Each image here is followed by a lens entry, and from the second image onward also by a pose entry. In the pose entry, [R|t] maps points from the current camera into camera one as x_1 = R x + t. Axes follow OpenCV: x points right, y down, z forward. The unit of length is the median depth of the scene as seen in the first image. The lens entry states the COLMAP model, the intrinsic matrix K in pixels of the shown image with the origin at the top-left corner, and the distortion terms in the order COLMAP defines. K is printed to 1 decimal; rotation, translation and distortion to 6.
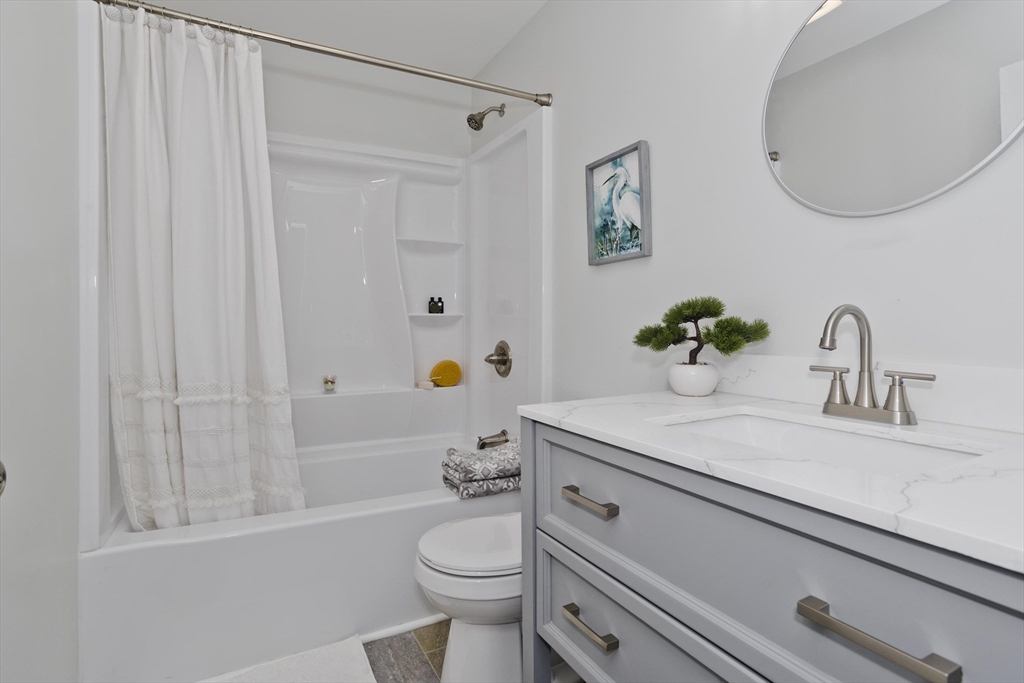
lens RADIAL K [[504.5, 0, 510.8], [0, 504.5, 327.7], [0, 0, 1]] dist [-0.036344, 0.019790]
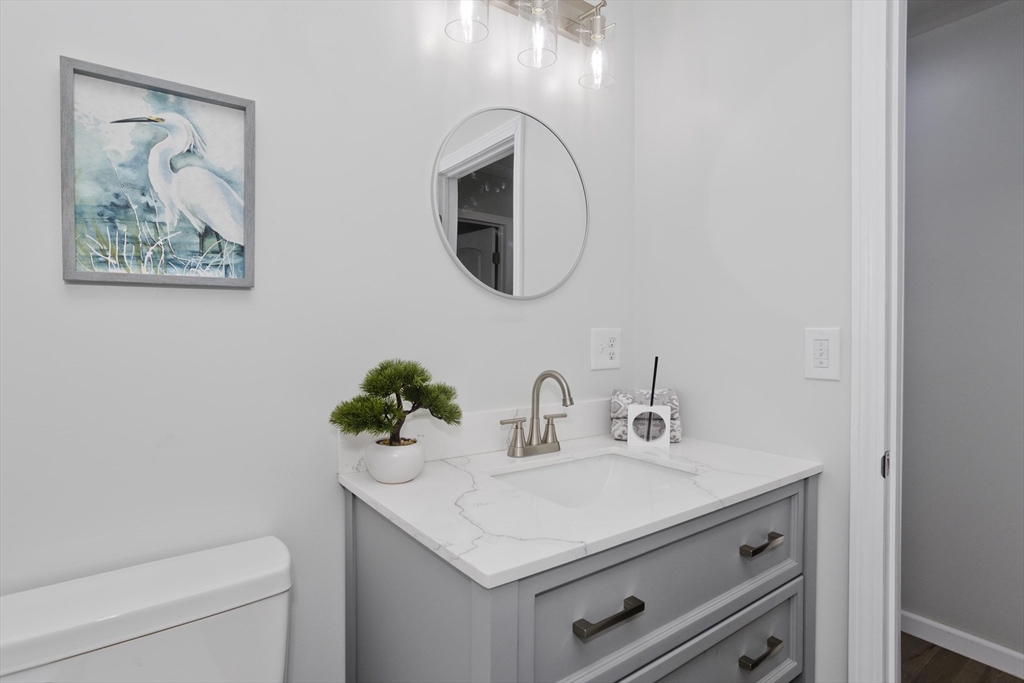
lens RADIAL K [[517.4, 0, 512.0], [0, 517.4, 341.5], [0, 0, 1]] dist [-0.036360, -0.000093]
pose [[-0.143985, -0.009253, 0.989537, -0.381518], [0.004203, 0.999942, 0.009962, -0.077127], [-0.989571, 0.005594, -0.143938, 0.724014]]
